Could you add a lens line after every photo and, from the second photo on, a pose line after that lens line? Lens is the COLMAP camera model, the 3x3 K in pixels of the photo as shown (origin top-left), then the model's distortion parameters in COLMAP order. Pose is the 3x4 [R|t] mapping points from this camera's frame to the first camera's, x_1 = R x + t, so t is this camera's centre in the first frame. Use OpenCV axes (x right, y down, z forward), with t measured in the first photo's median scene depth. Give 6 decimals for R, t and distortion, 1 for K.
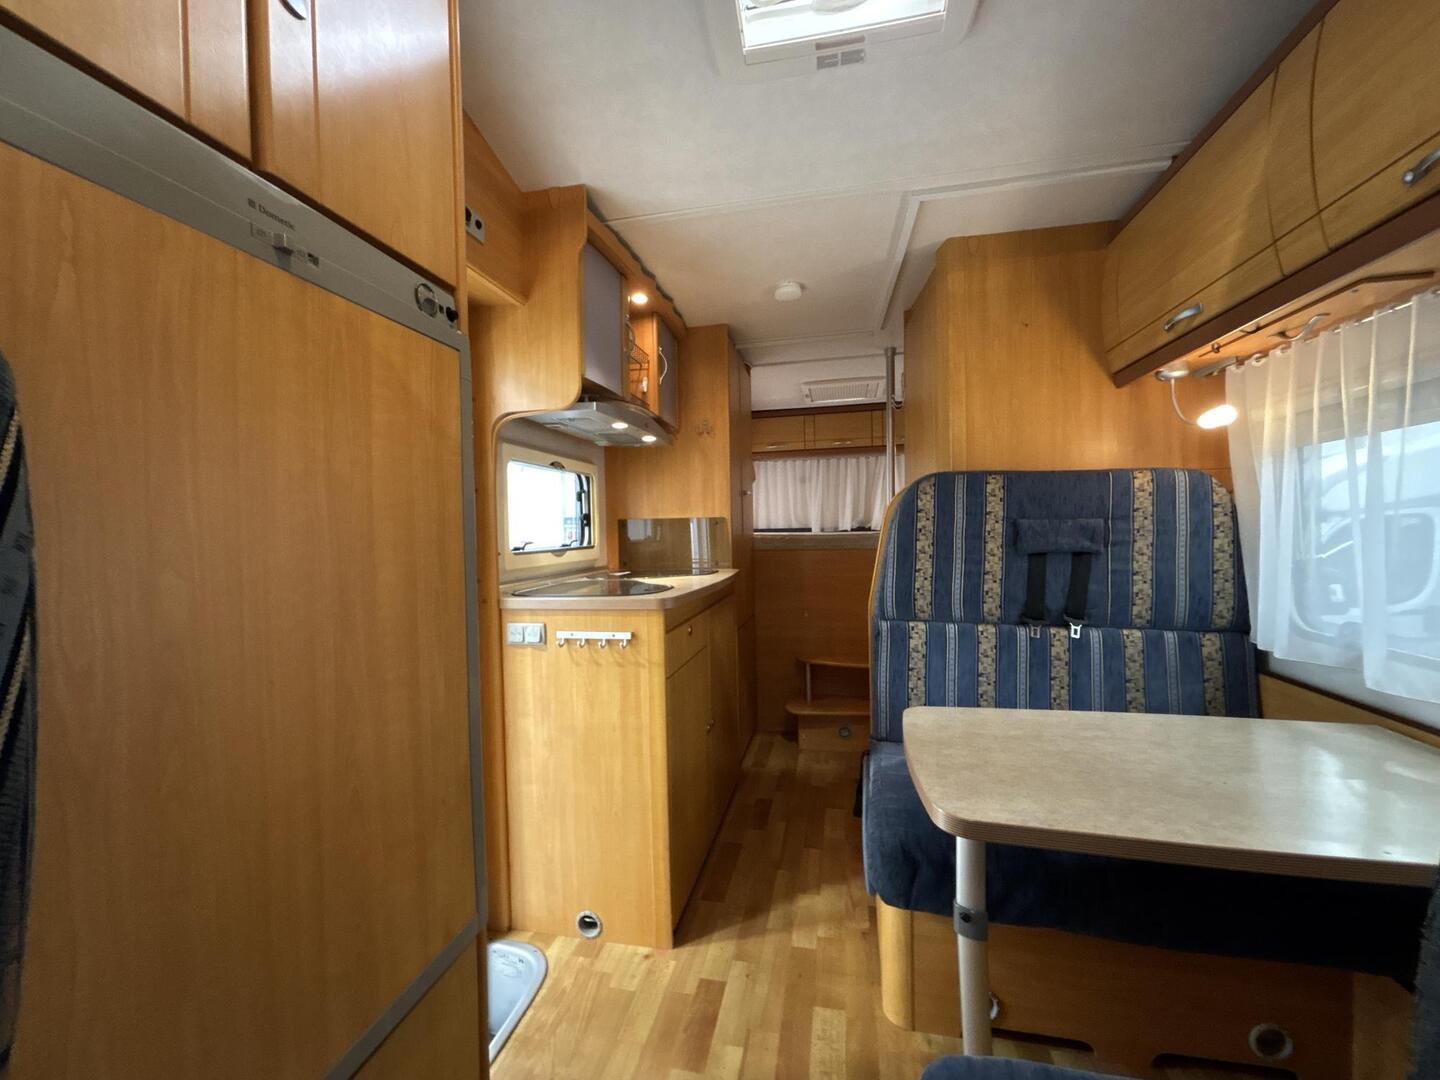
lens RADIAL K [[584.9, 0, 720.0], [0, 584.9, 540.0], [0, 0, 1]] dist [0.117893, 0.000032]
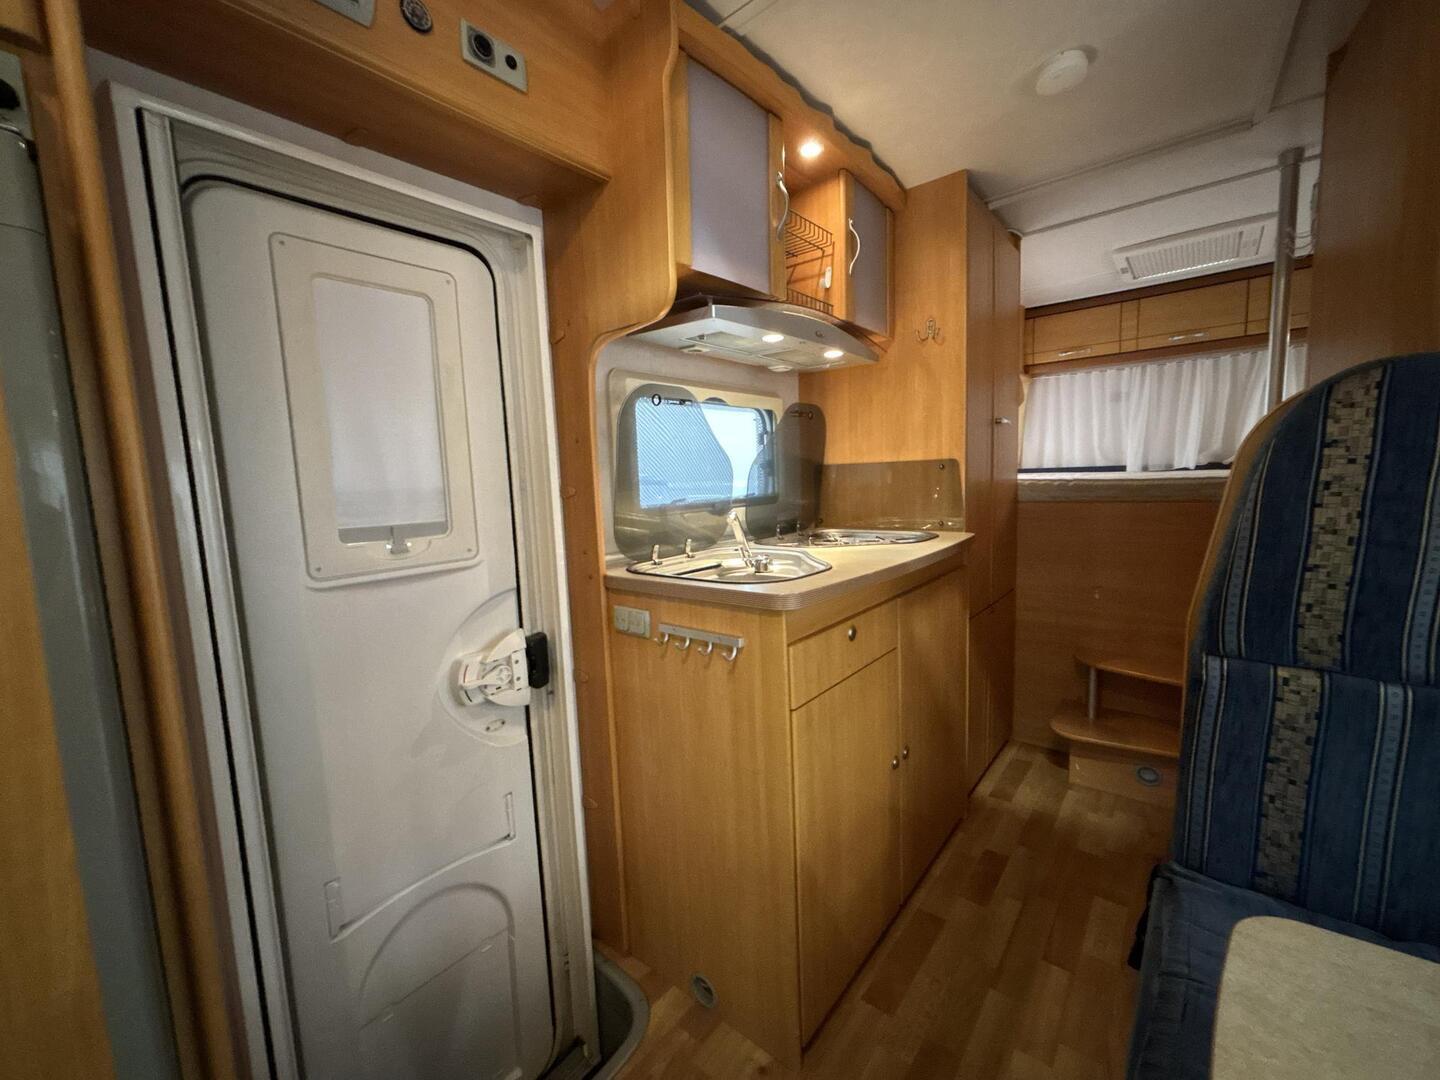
lens RADIAL K [[592.0, 0, 726.4], [0, 592.0, 539.1], [0, 0, 1]] dist [0.022126, 0.000262]
pose [[0.896024, 0.035545, -0.442580, 0.080556], [0.010719, 0.994768, 0.101594, -0.018246], [0.443876, -0.095775, 0.890955, 0.227838]]
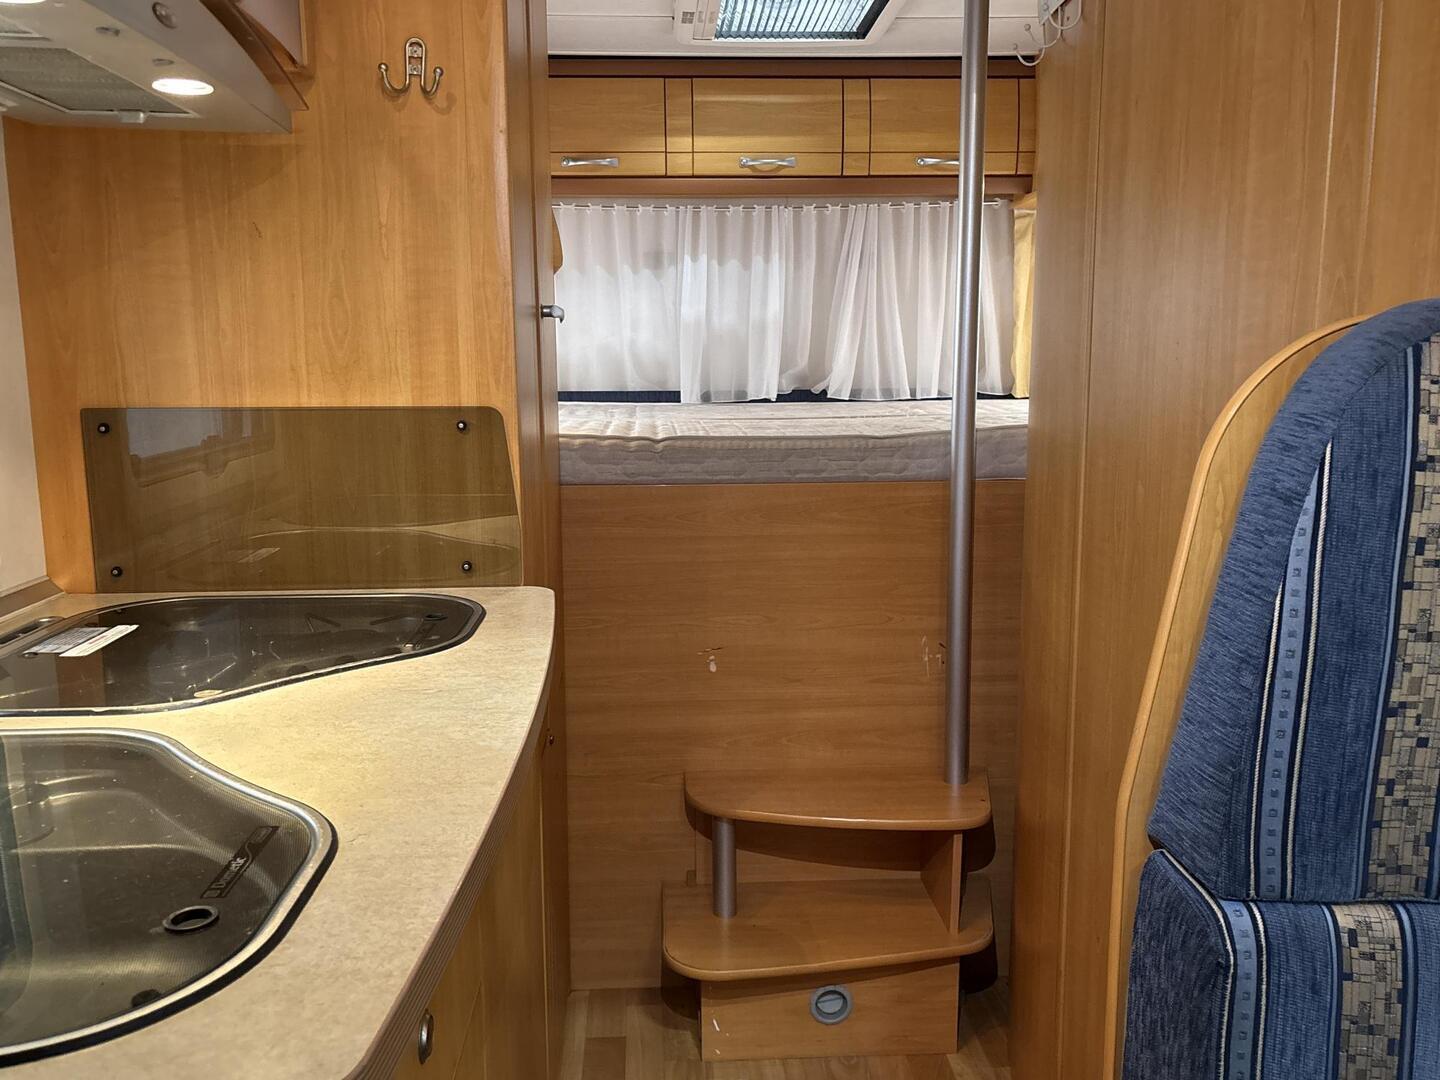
lens RADIAL K [[1227.8, 0, 720.0], [0, 1227.8, 540.0], [0, 0, 1]] dist [0.079125, 0.000818]
pose [[0.966782, -0.026534, 0.254221, -0.039914], [-0.007721, 0.991112, 0.132805, -0.054621], [-0.255486, -0.130356, 0.957984, 0.384980]]
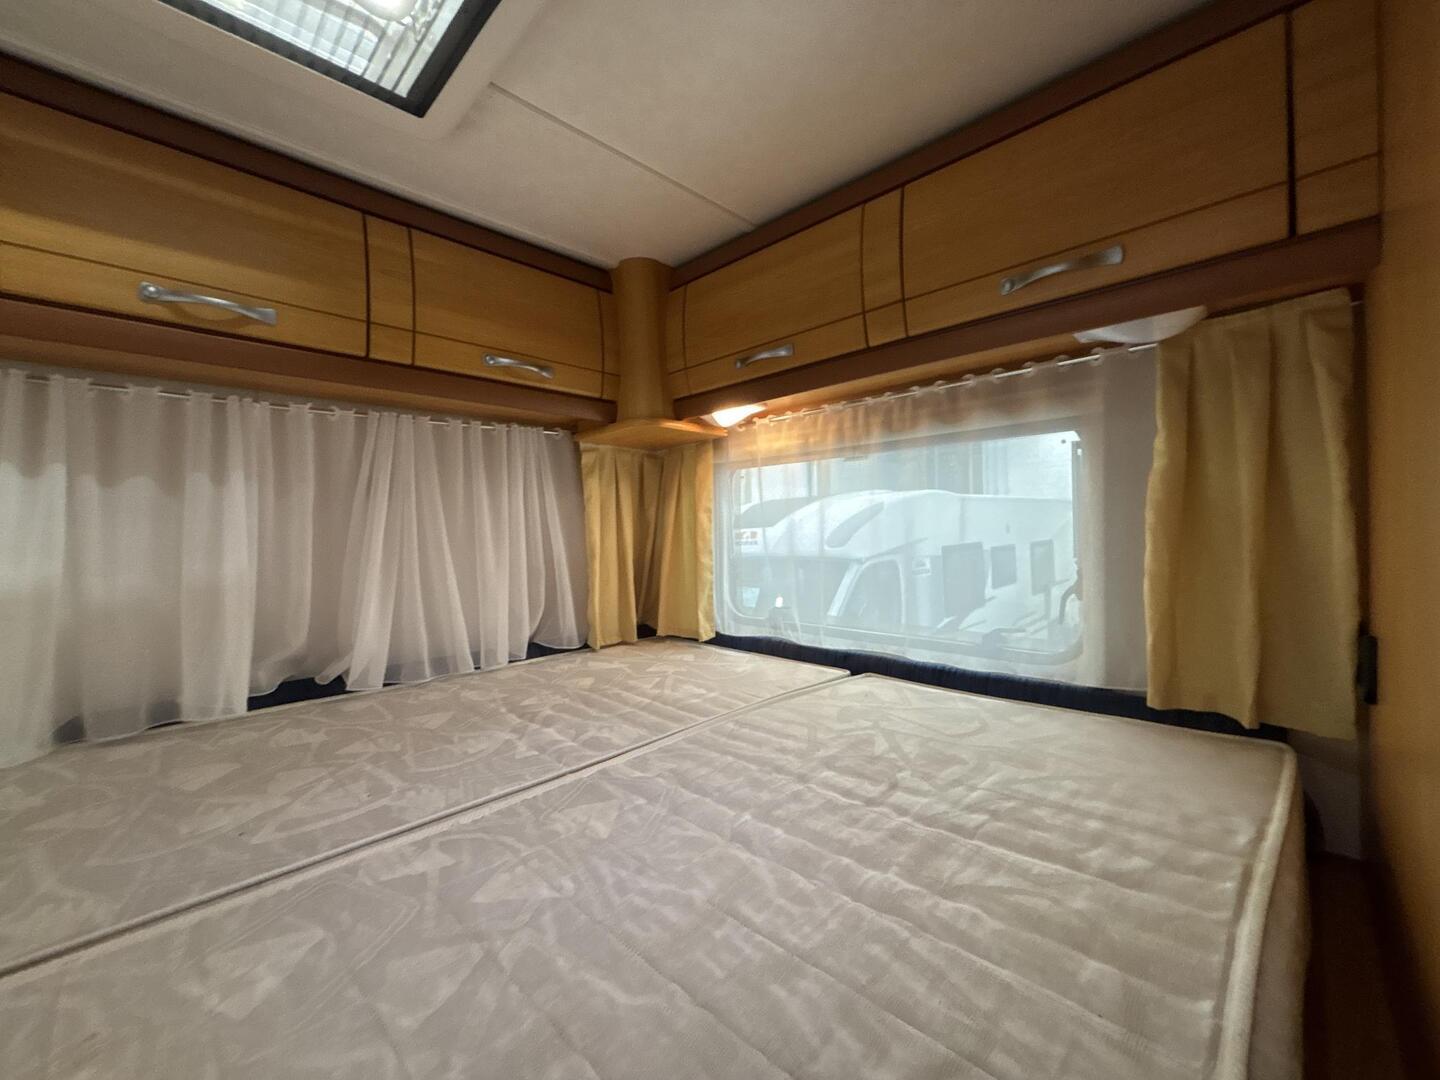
lens RADIAL K [[579.6, 0, 720.0], [0, 579.6, 540.0], [0, 0, 1]] dist [0.000199, 0.000130]
pose [[0.547791, 0.001997, 0.836613, 0.229514], [0.034274, 0.999104, -0.024826, -0.121752], [-0.835913, 0.042274, 0.547232, 1.244385]]
